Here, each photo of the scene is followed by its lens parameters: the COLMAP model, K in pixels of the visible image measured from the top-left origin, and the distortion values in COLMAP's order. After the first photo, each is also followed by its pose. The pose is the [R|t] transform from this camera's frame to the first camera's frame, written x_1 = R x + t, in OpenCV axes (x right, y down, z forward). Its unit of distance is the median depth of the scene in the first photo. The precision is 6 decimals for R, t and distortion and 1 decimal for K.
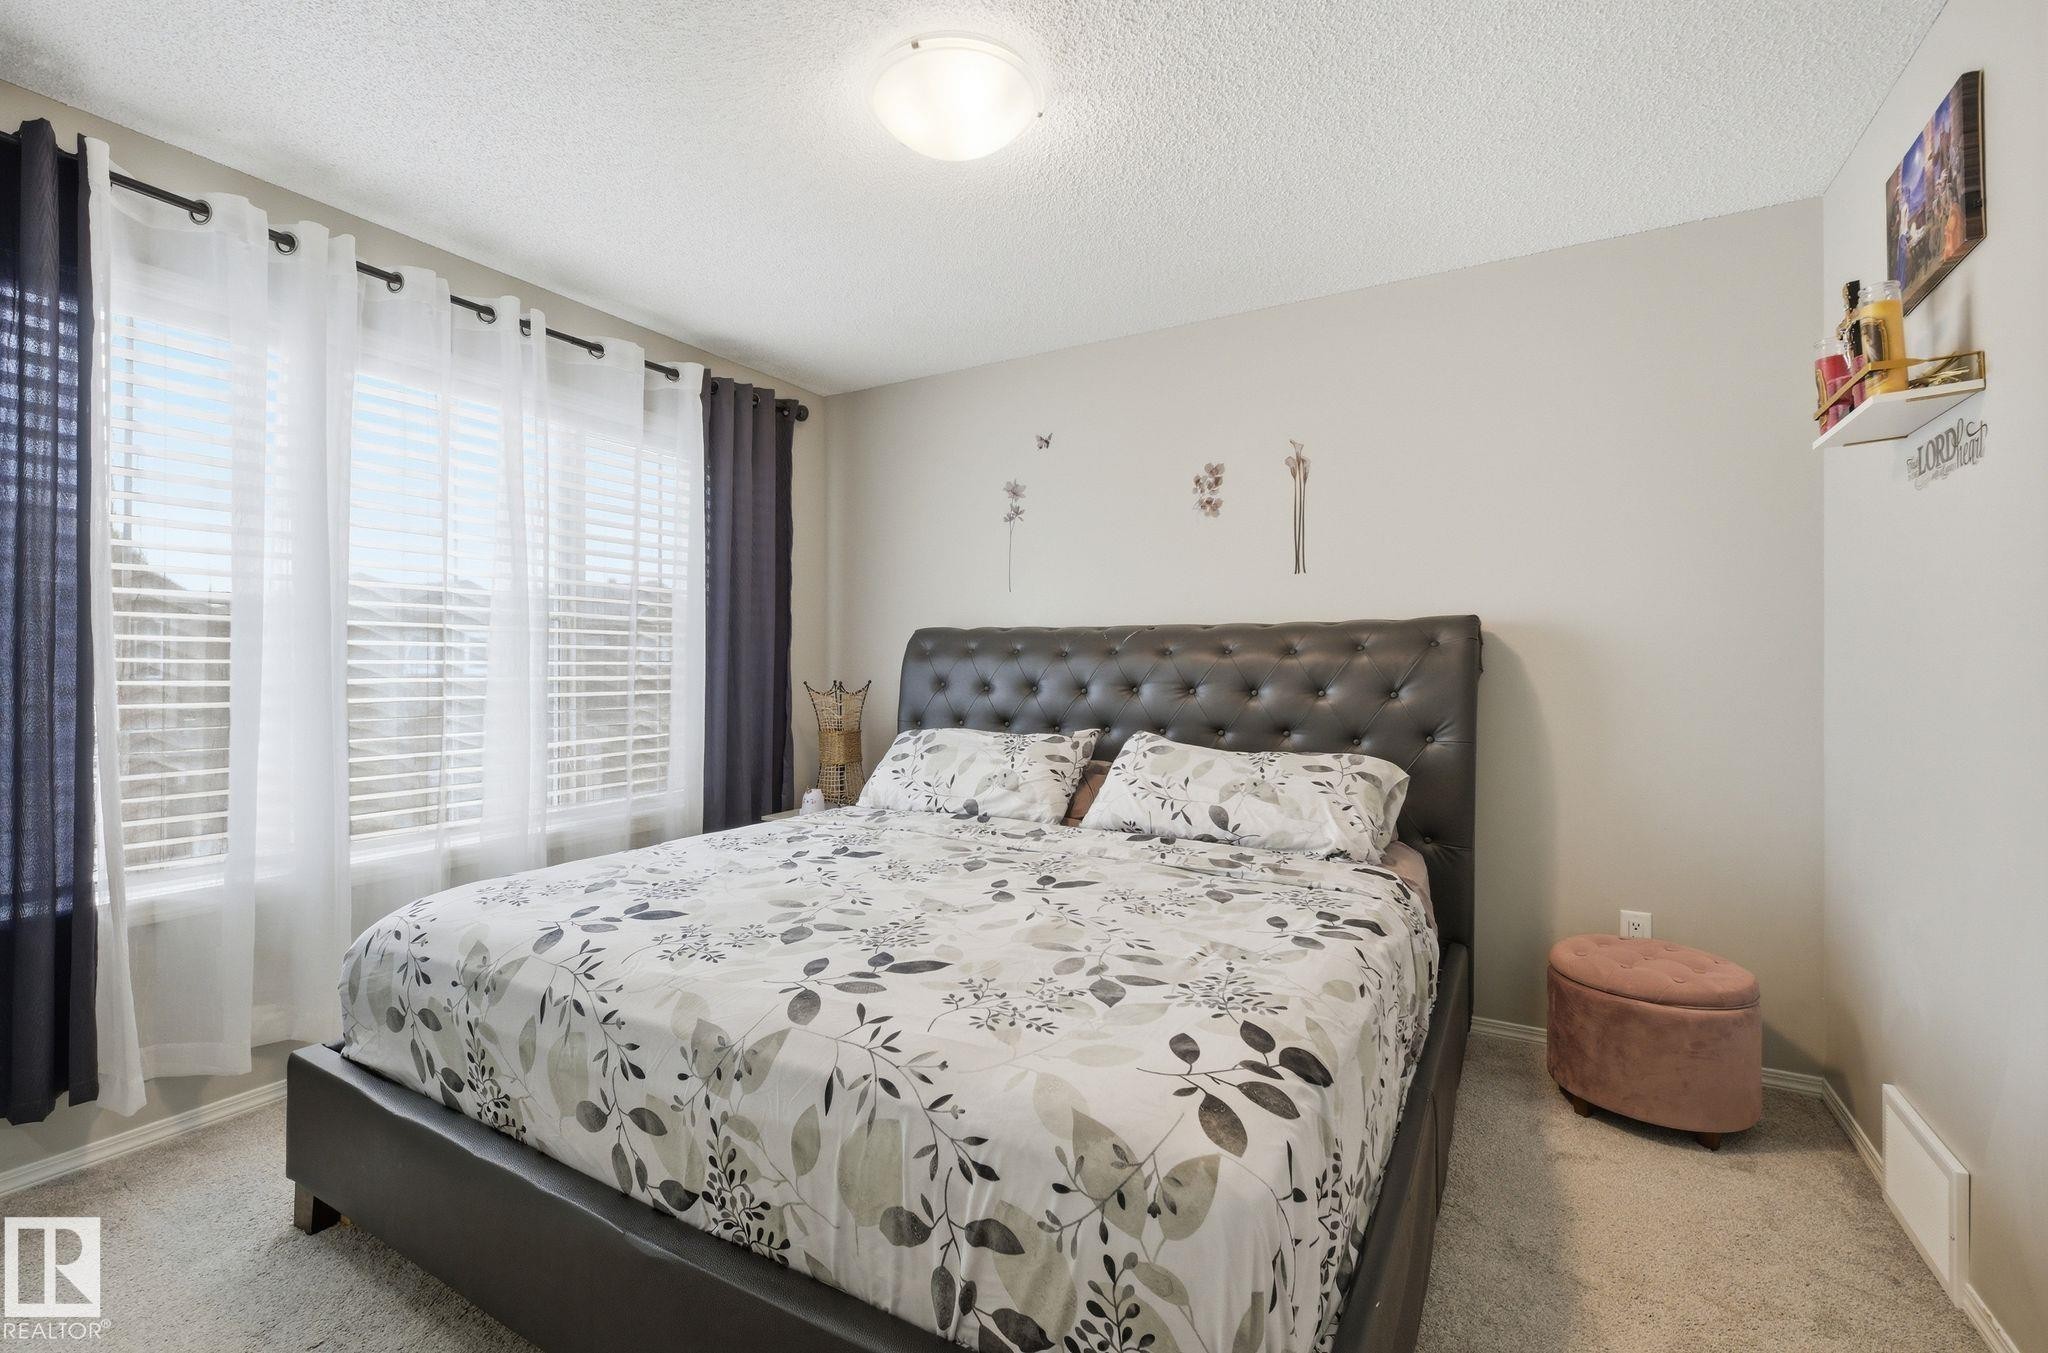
lens RADIAL K [[888.0, 0, 981.5], [0, 888.0, 666.5], [0, 0, 1]] dist [0.005322, -0.003785]
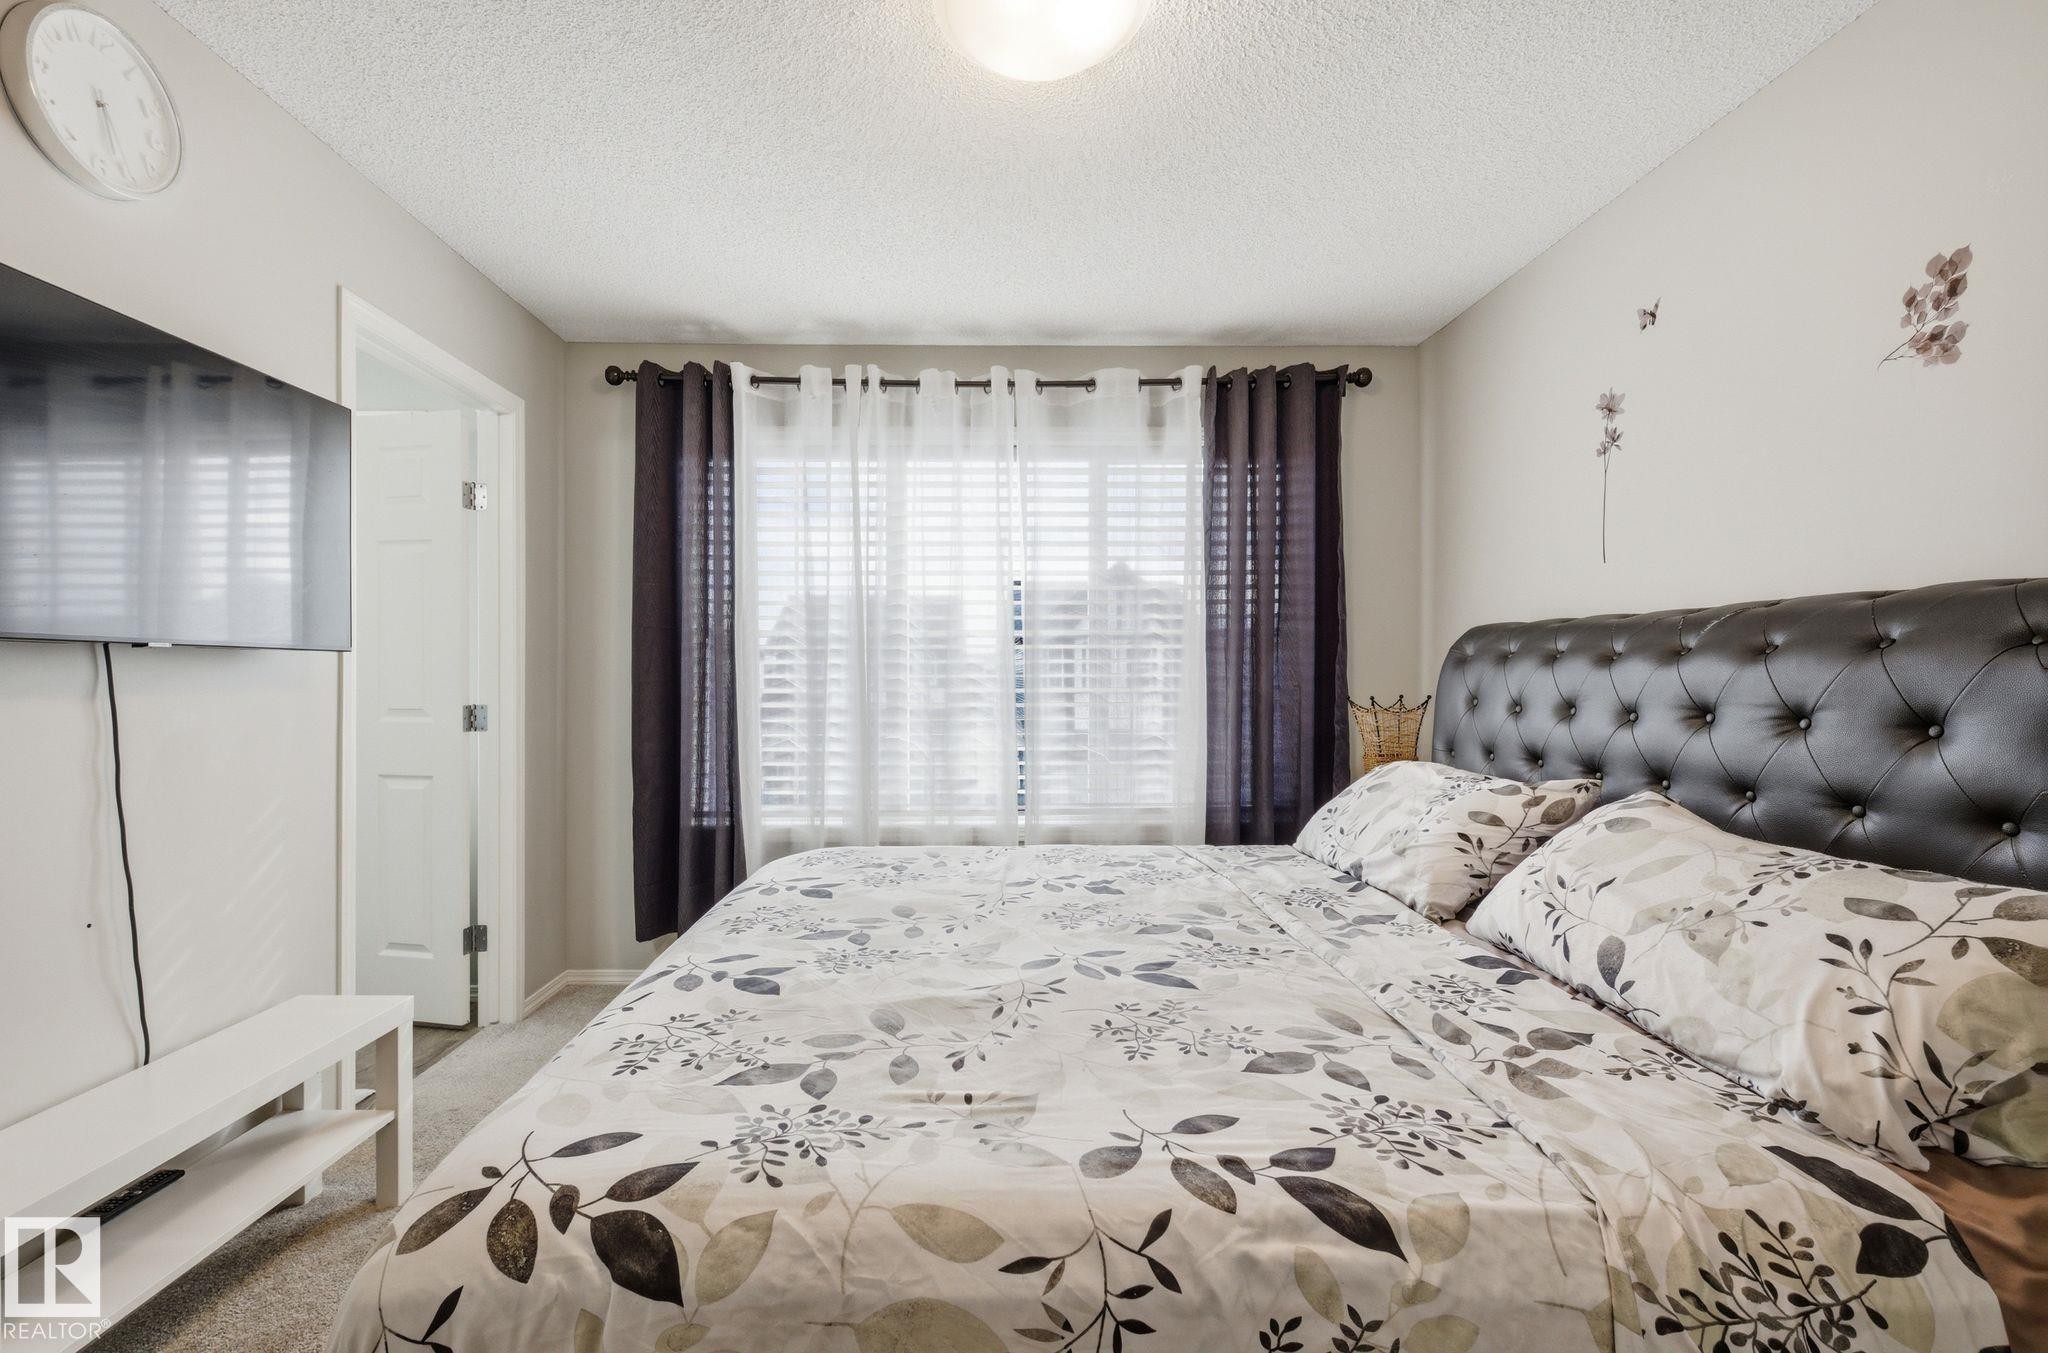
lens RADIAL K [[895.3, 0, 1019.1], [0, 895.3, 681.3], [0, 0, 1]] dist [0.014810, -0.007733]
pose [[0.535197, 0.000584, -0.844727, 0.471875], [0.003480, 0.999990, 0.002896, 0.000012], [0.844720, -0.004490, 0.535189, 0.366773]]
